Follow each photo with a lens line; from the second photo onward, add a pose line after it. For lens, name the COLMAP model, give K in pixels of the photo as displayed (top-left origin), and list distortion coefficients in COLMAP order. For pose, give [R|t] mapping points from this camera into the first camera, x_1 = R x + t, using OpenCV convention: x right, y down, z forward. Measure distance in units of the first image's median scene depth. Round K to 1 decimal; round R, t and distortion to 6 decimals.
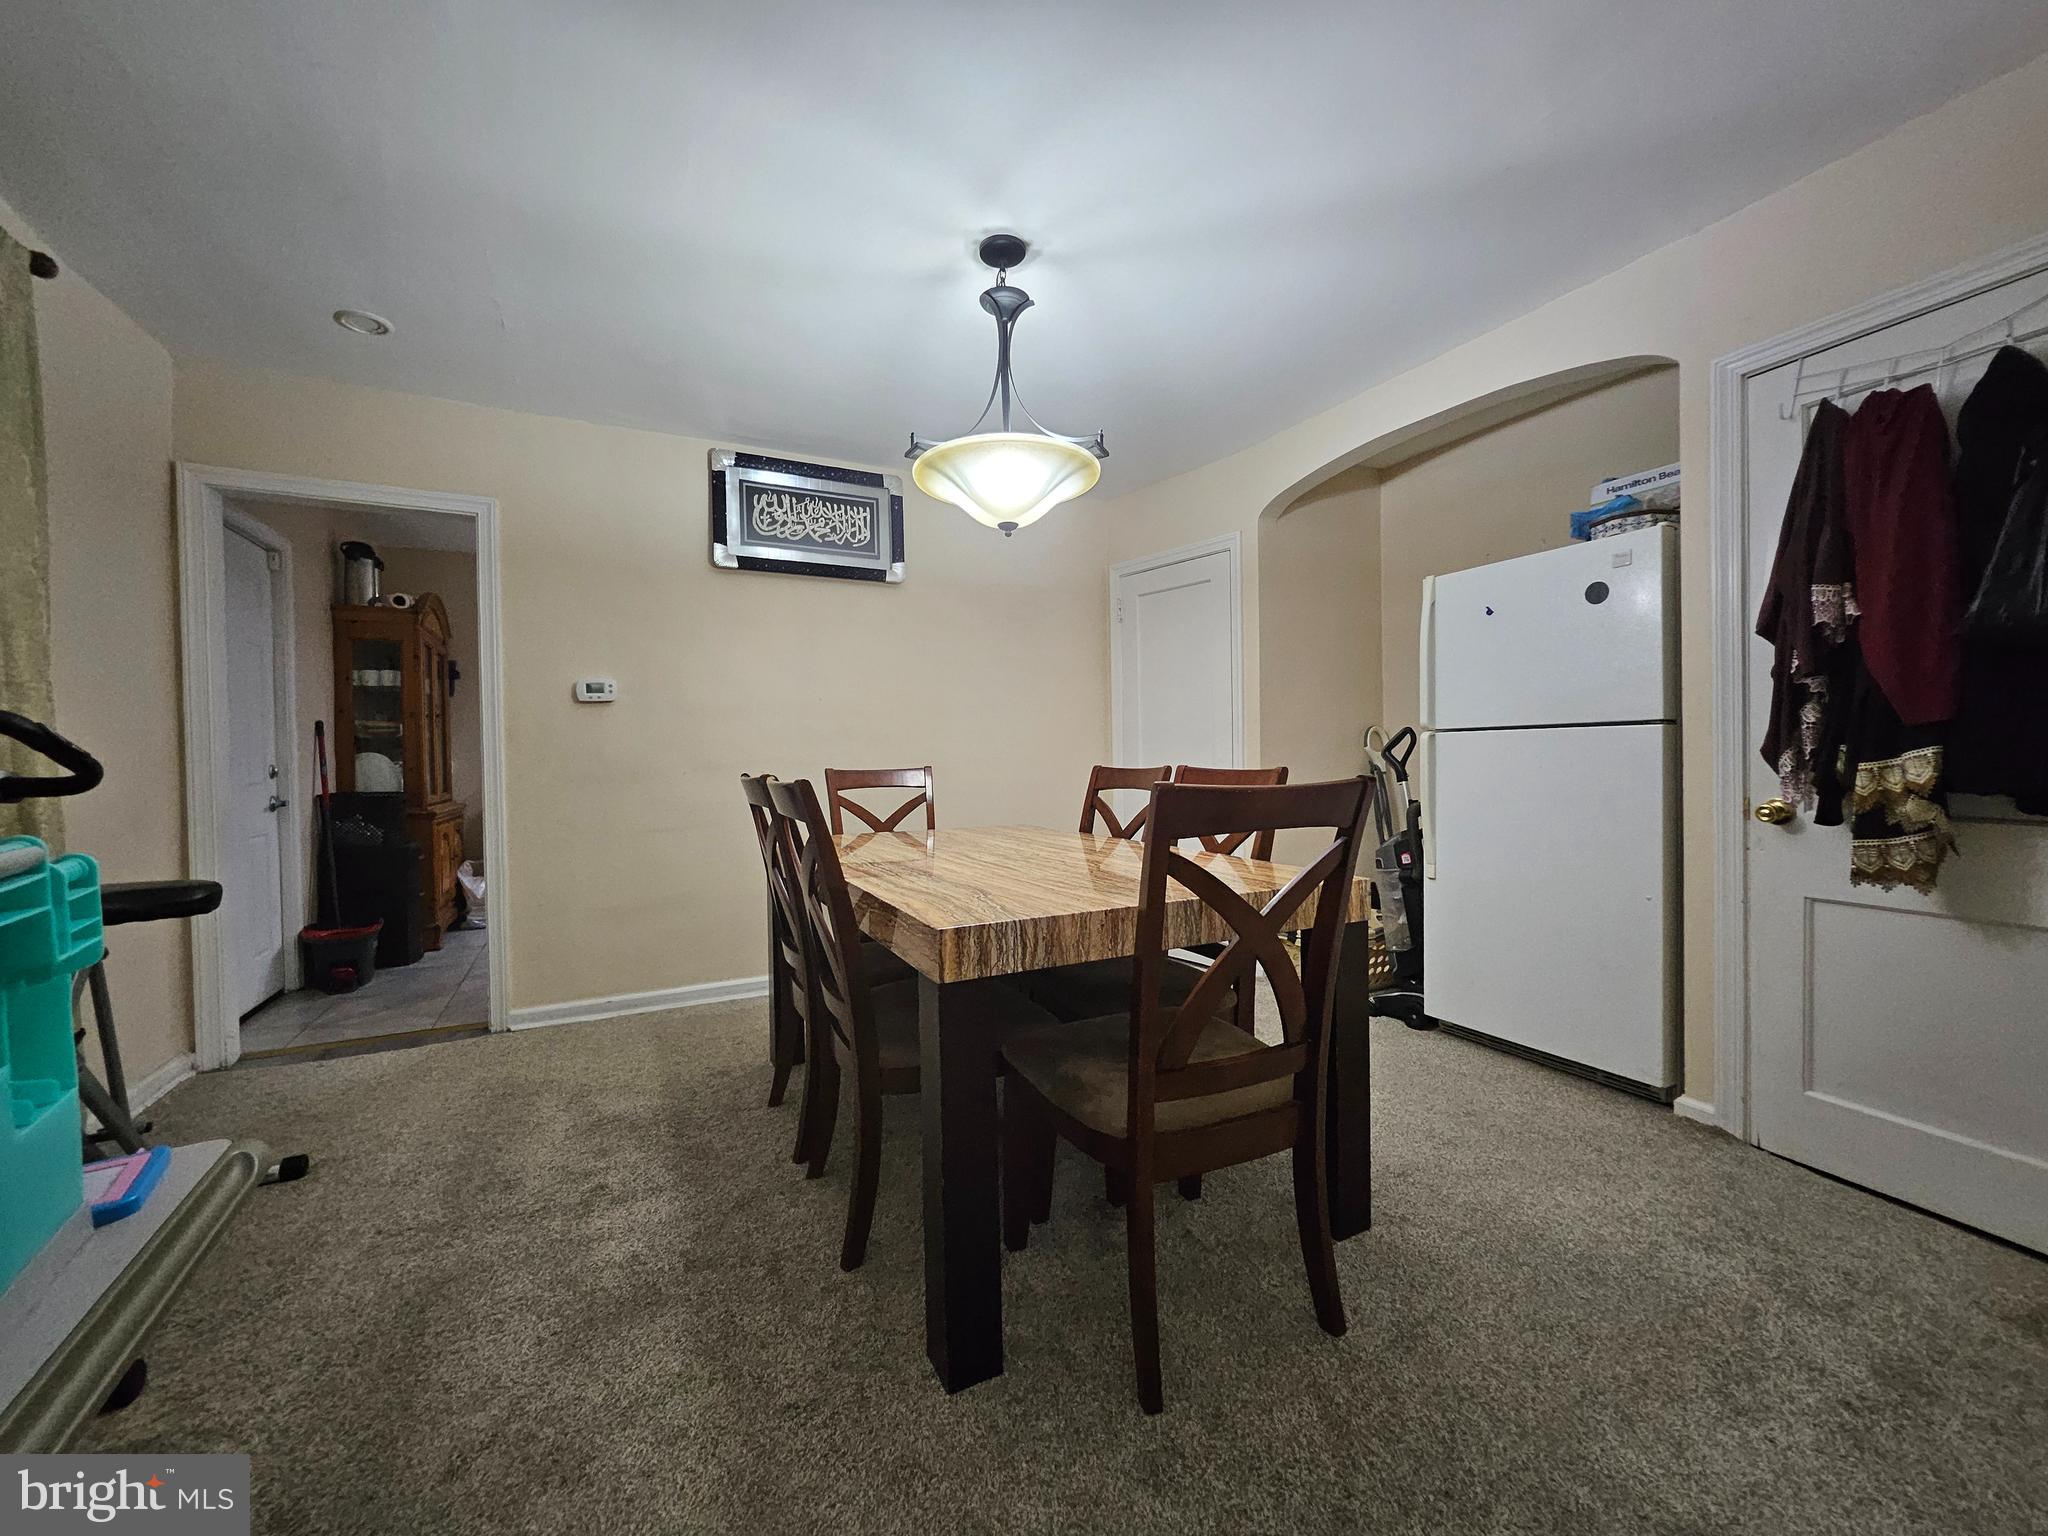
lens RADIAL K [[809.9, 0, 1009.6], [0, 809.9, 769.4], [0, 0, 1]] dist [-0.001273, 0.001429]
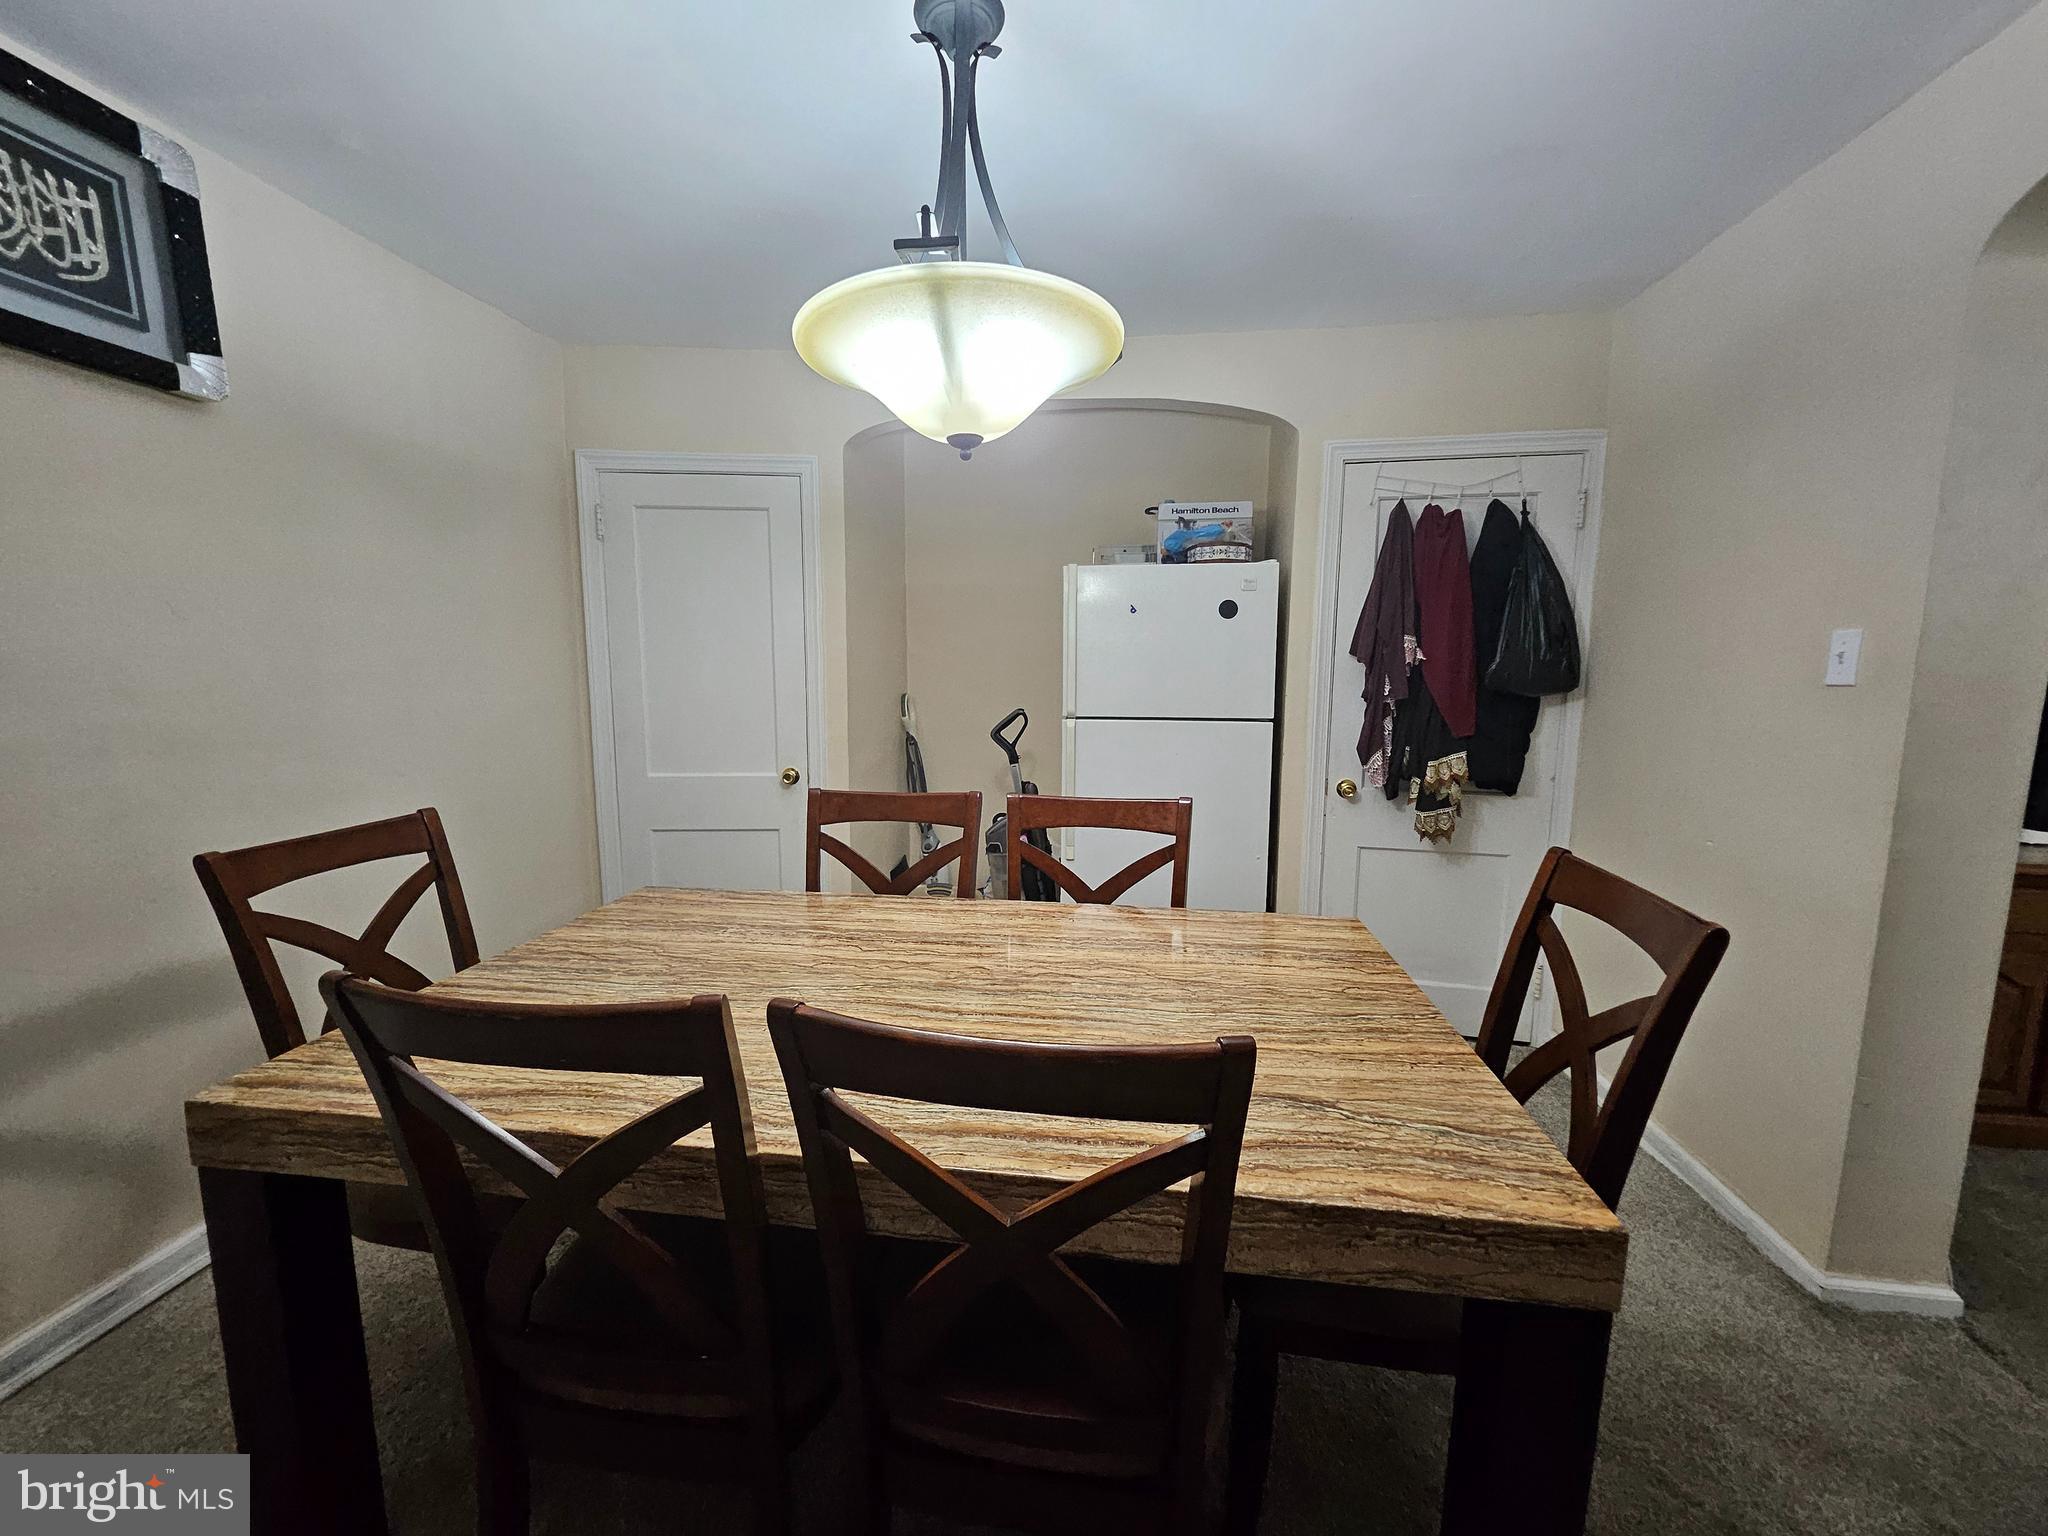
lens RADIAL K [[809.9, 0, 1028.5], [0, 809.9, 764.9], [0, 0, 1]] dist [-0.001273, 0.001429]
pose [[0.557564, -0.092122, 0.825006, -0.362933], [0.003882, 0.994102, 0.108380, -0.100923], [-0.830125, -0.057226, 0.554633, 0.477021]]
